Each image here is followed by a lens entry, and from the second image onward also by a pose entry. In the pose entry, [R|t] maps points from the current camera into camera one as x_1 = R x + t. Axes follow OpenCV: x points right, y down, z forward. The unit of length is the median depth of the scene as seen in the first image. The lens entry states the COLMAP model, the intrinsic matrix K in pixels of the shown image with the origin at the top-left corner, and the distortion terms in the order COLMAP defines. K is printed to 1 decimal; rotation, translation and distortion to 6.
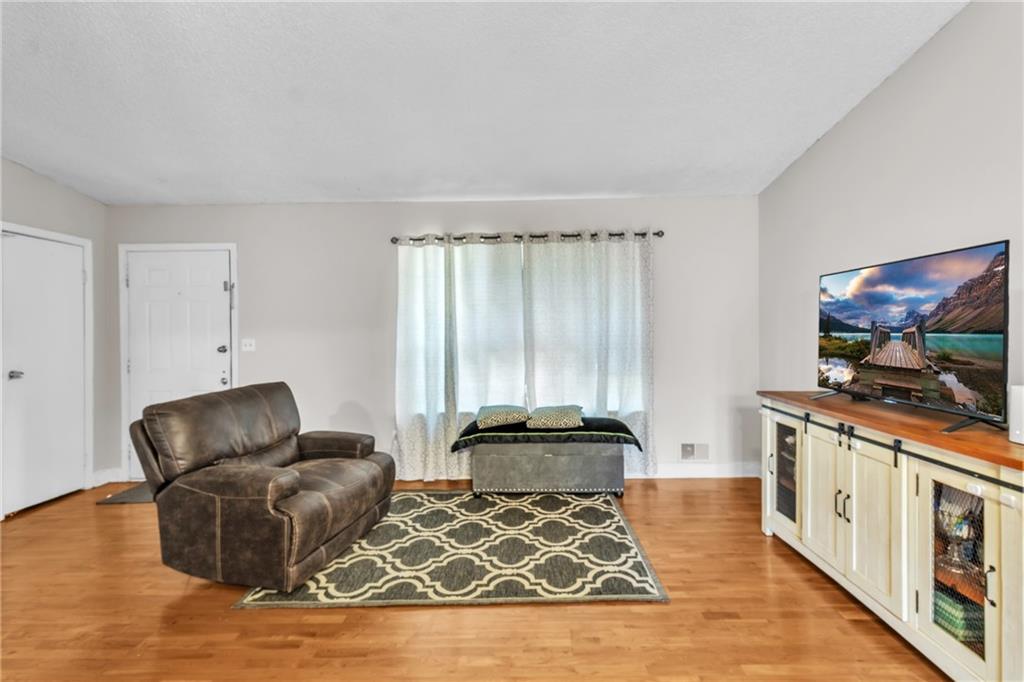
lens RADIAL K [[484.0, 0, 506.1], [0, 484.0, 337.5], [0, 0, 1]] dist [0.004660, 0.000096]
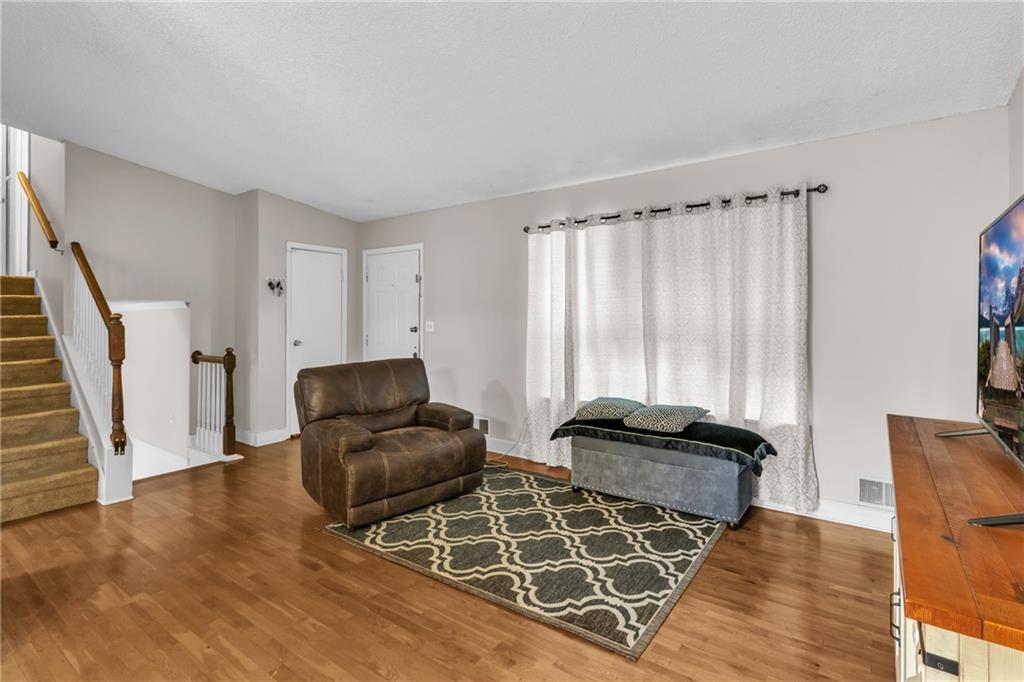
lens RADIAL K [[484.0, 0, 509.5], [0, 484.0, 315.1], [0, 0, 1]] dist [0.004660, 0.000096]
pose [[0.828064, 0.009105, -0.560559, 0.354011], [-0.016066, 0.999843, -0.007493, -0.008095], [0.560403, 0.015211, 0.828080, 0.126148]]
